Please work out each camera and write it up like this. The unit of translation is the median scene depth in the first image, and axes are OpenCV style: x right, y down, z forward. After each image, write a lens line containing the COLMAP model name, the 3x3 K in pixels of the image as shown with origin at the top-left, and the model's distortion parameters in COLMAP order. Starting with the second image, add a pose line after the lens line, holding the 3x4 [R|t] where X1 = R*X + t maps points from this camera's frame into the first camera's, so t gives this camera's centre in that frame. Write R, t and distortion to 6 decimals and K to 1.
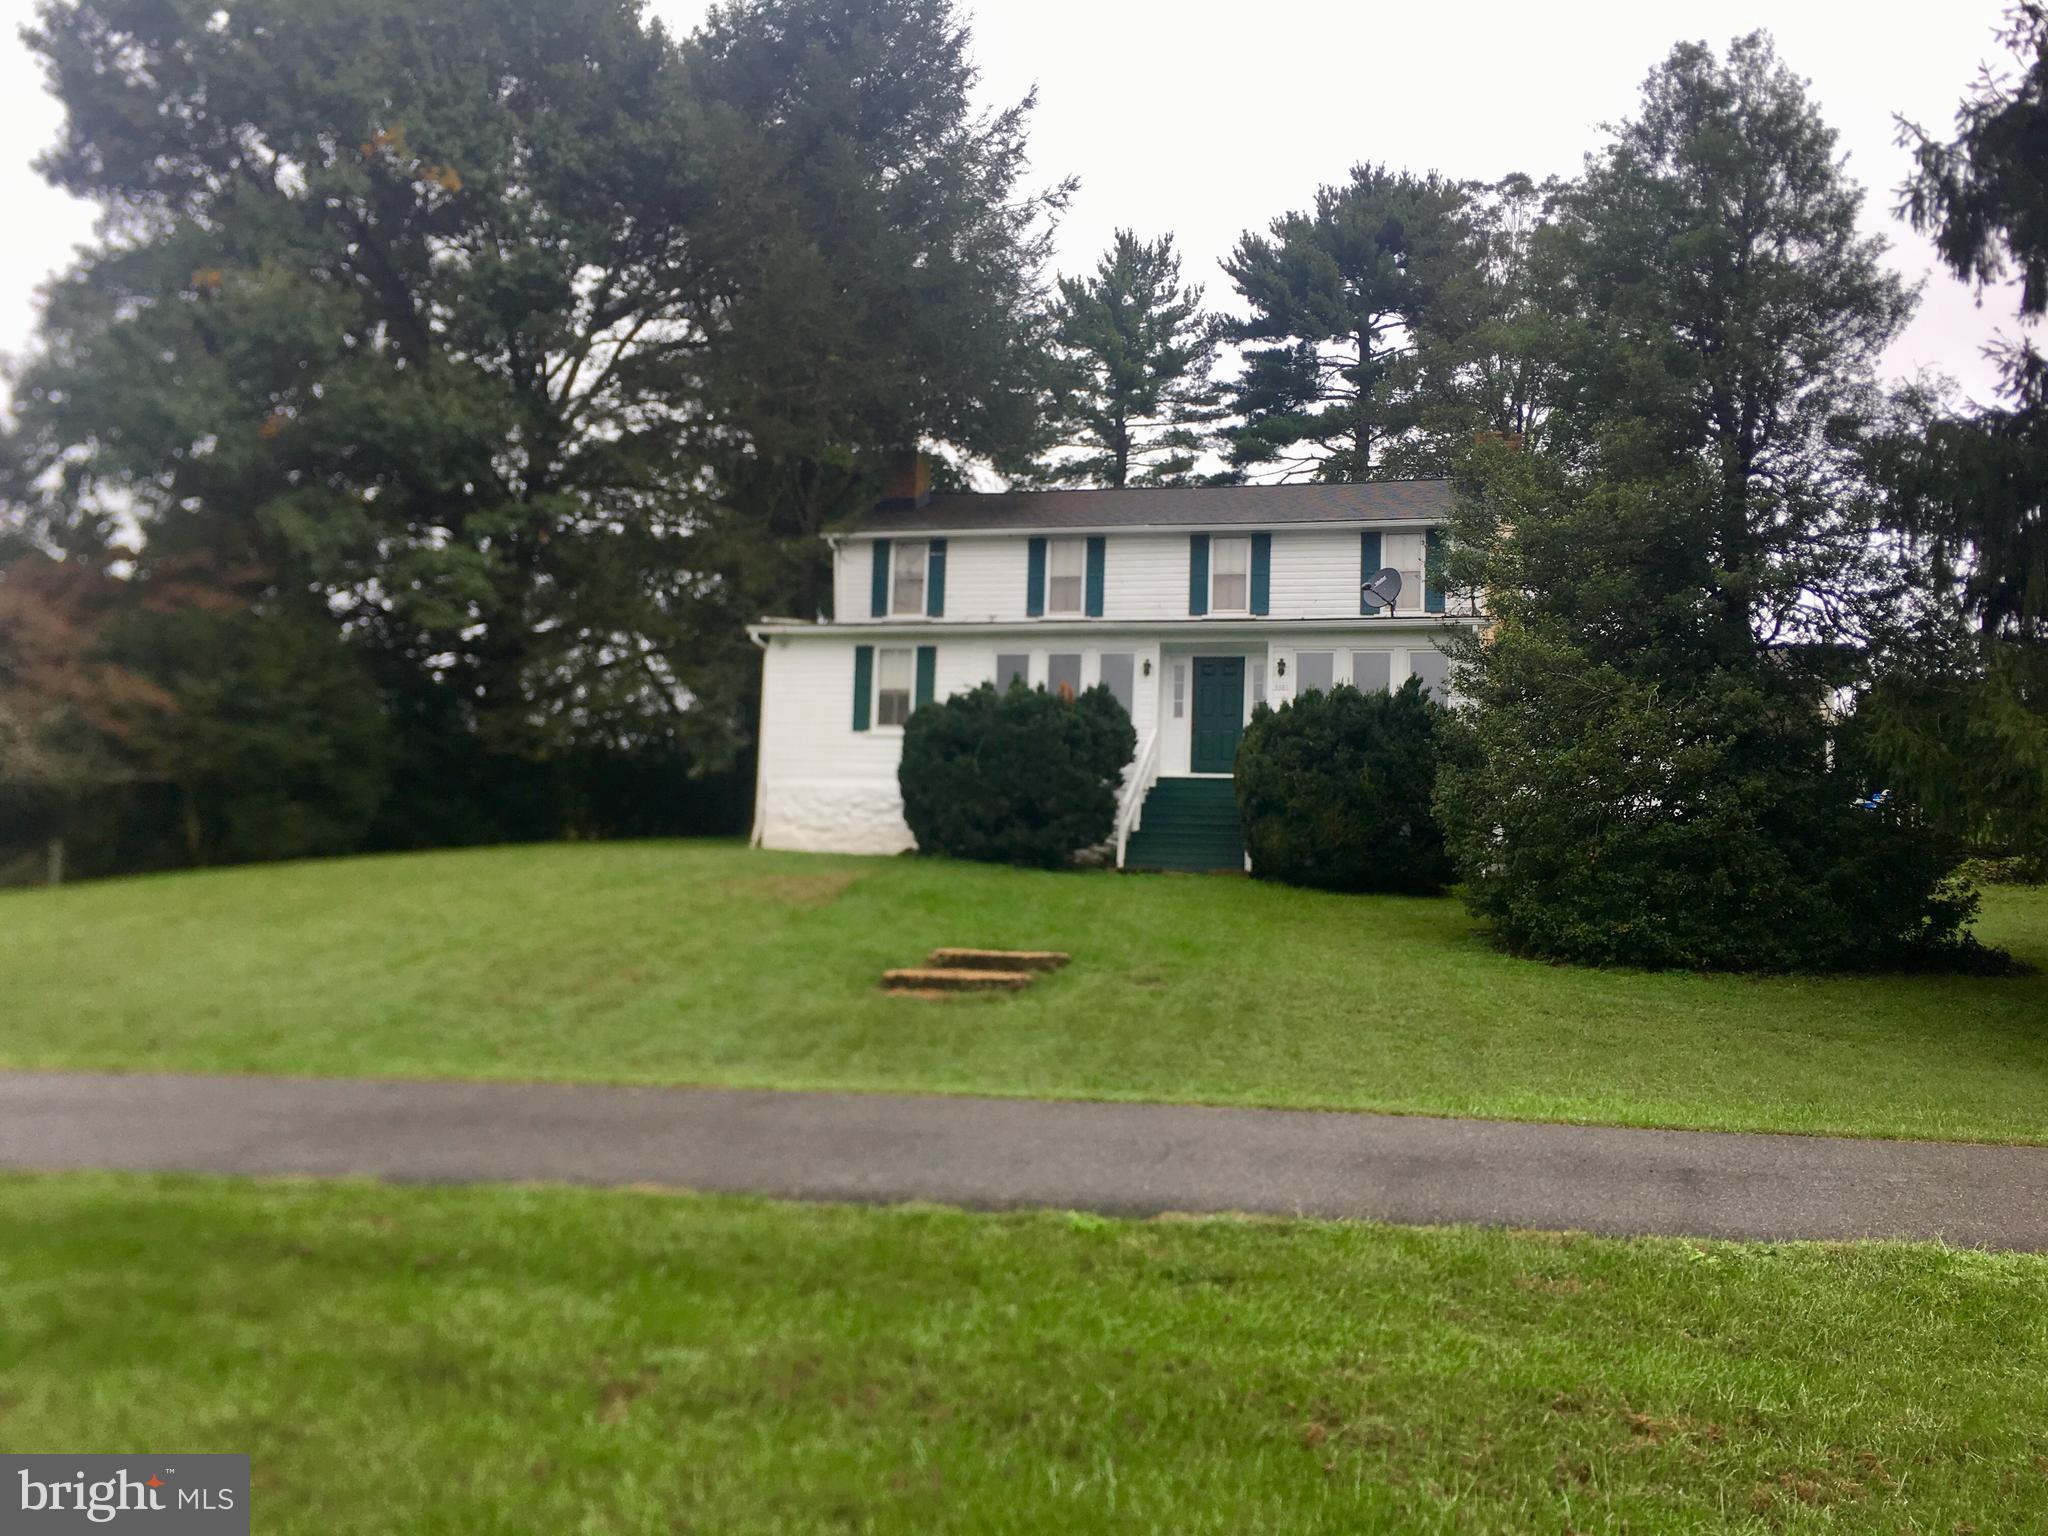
lens RADIAL K [[1761.0, 0, 1024.0], [0, 1761.0, 768.0], [0, 0, 1]] dist [-0.006415, -0.013617]
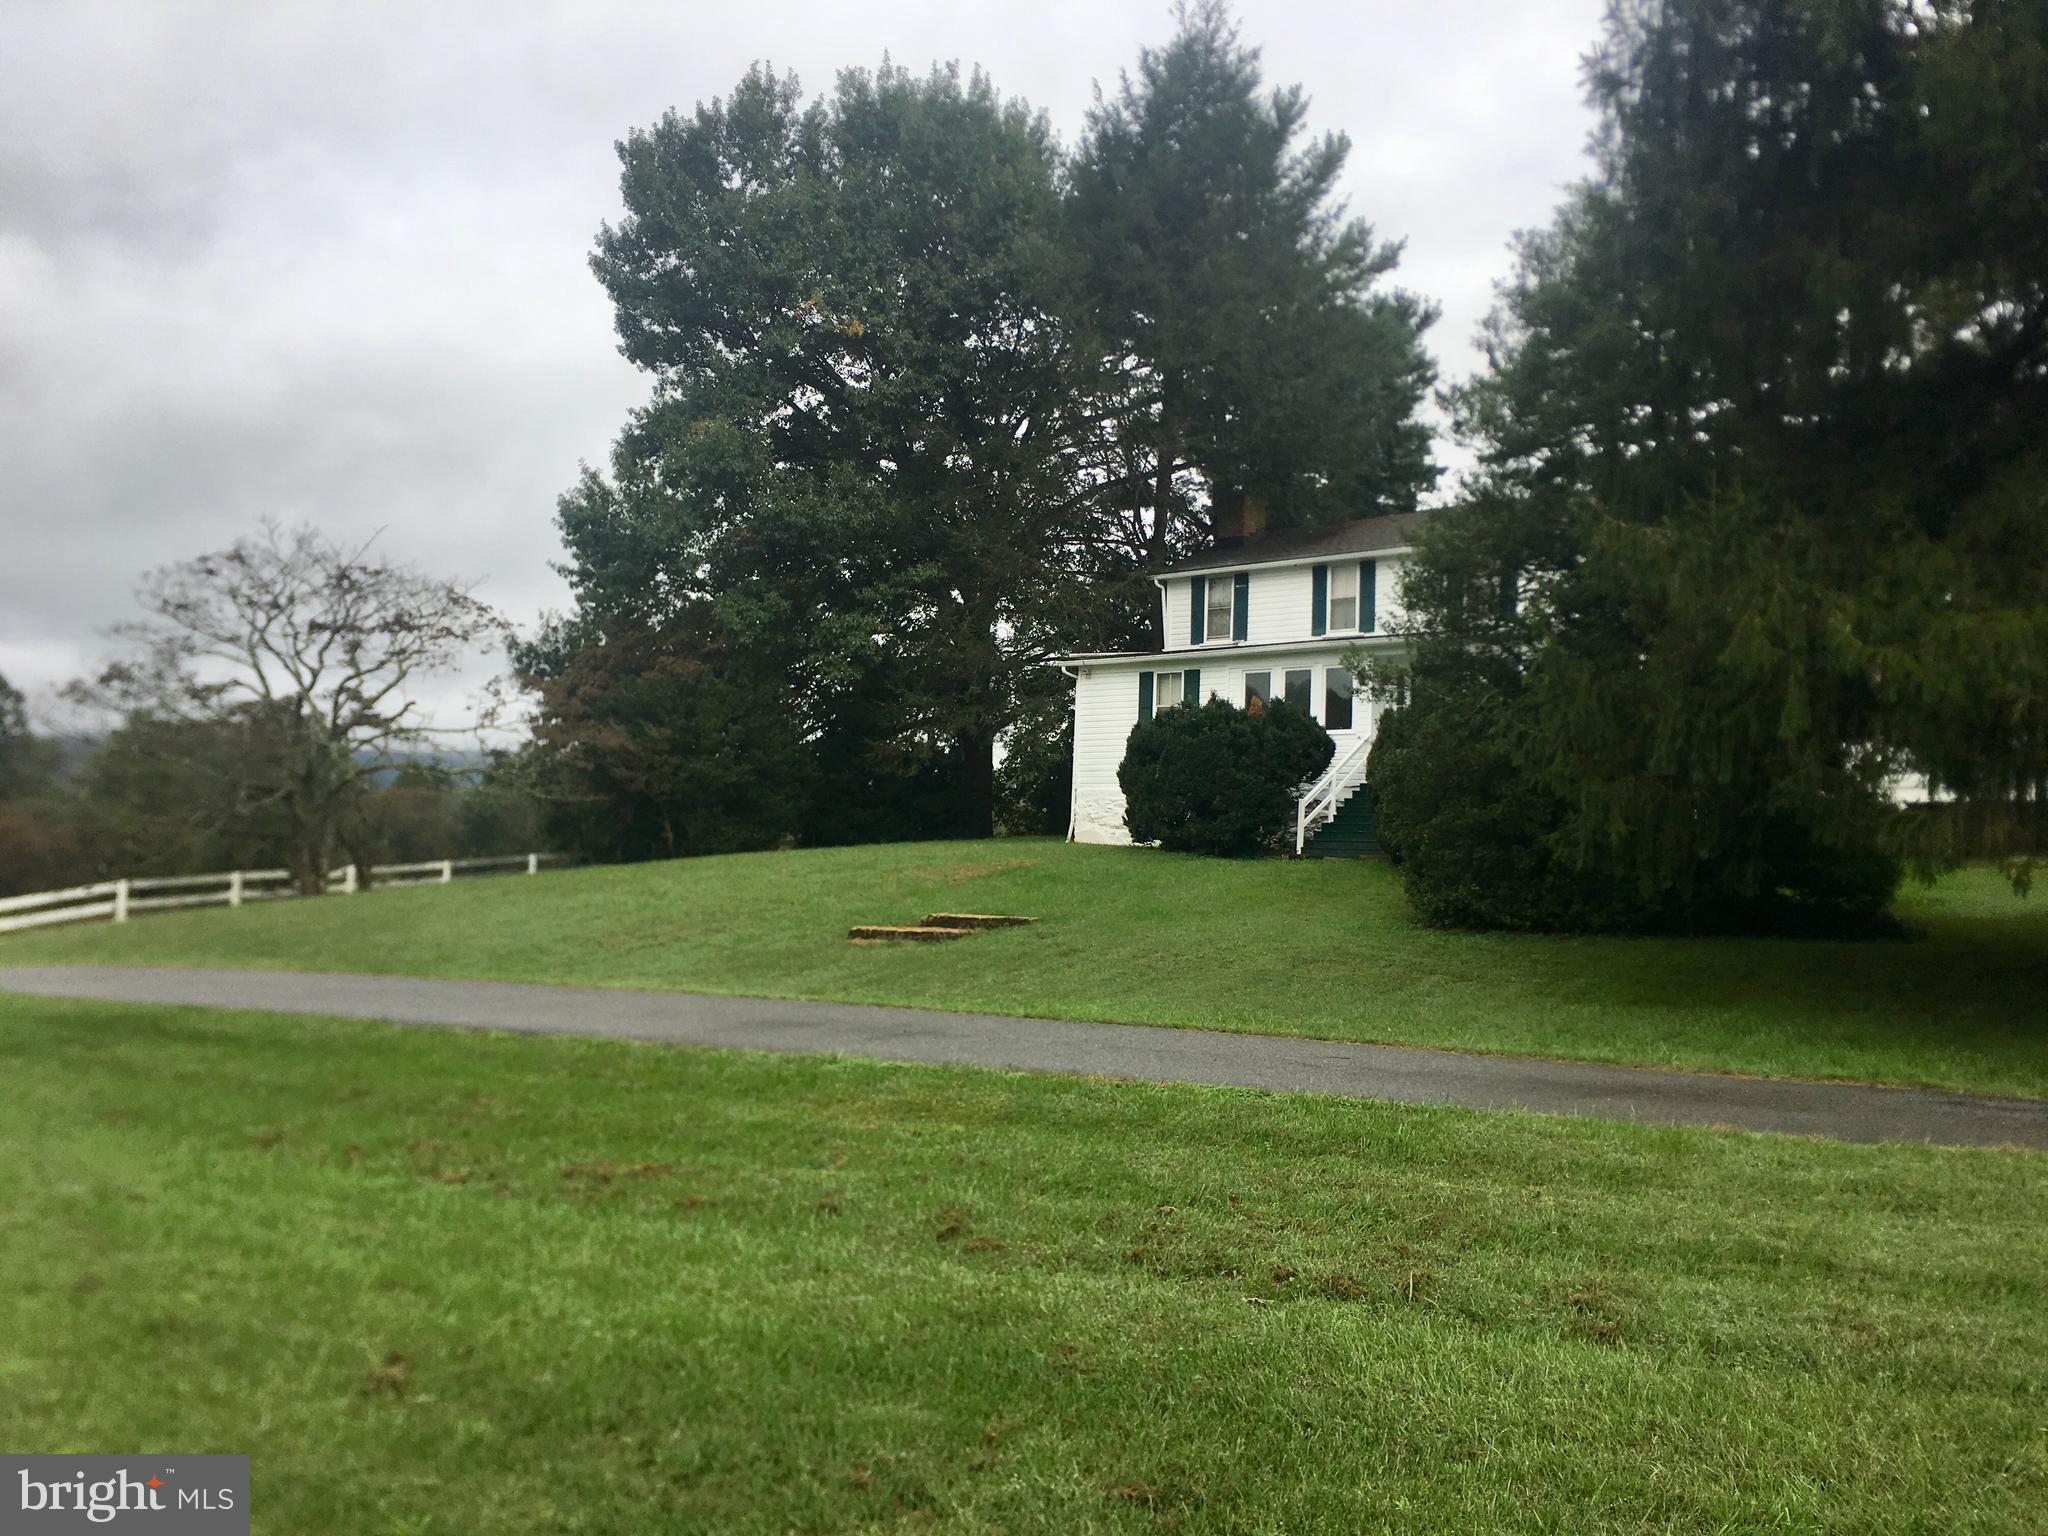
lens RADIAL K [[1716.9, 0, 1024.0], [0, 1716.9, 768.0], [0, 0, 1]] dist [0.006020, 0.000249]
pose [[0.903509, -0.034413, -0.427185, 0.322766], [0.032949, 0.999398, -0.010821, 0.005320], [0.427301, -0.004298, 0.904099, -0.085708]]
